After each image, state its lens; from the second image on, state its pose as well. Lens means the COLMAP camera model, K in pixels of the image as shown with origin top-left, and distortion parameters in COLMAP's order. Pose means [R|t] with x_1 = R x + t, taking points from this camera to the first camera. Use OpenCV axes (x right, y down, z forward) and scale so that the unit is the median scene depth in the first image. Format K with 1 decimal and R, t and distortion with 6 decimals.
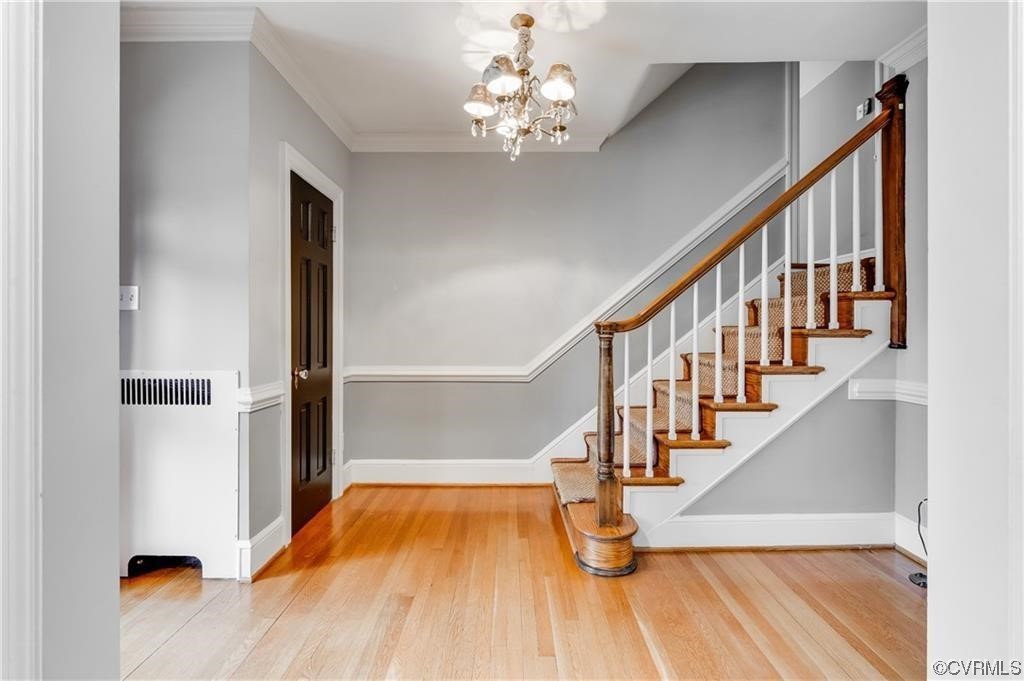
lens RADIAL K [[457.0, 0, 506.0], [0, 457.0, 333.5], [0, 0, 1]] dist [-0.002560, -0.000123]
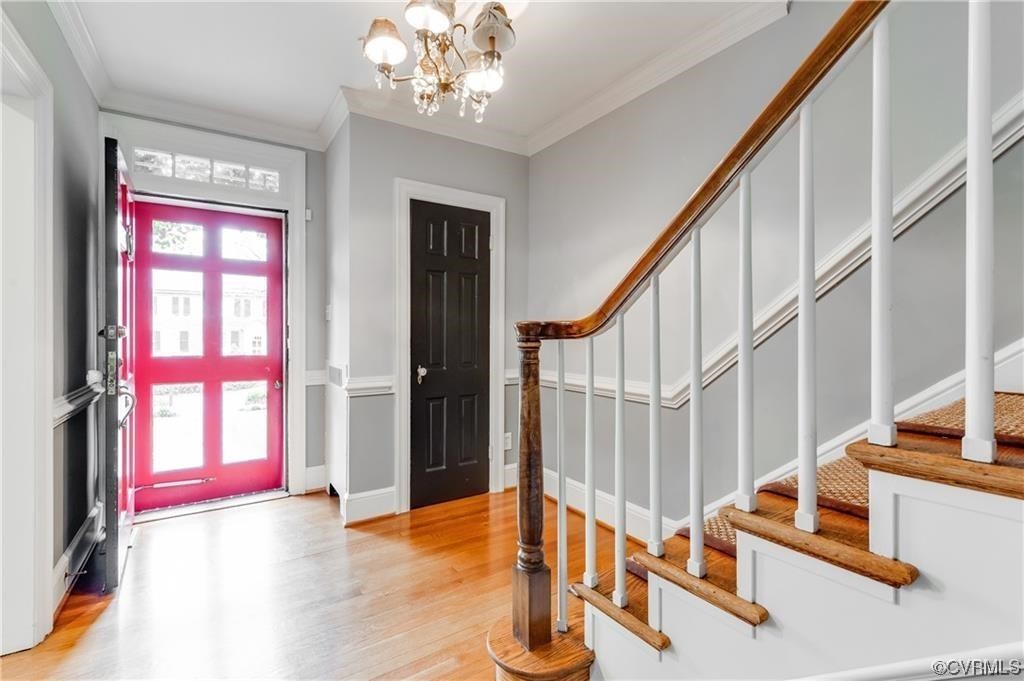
lens RADIAL K [[457.0, 0, 509.4], [0, 457.0, 333.4], [0, 0, 1]] dist [-0.002560, -0.000123]
pose [[0.557017, 0.005937, -0.830480, 0.688054], [-0.013425, 0.999908, -0.001857, -0.007107], [0.830392, 0.012184, 0.557046, 0.580791]]
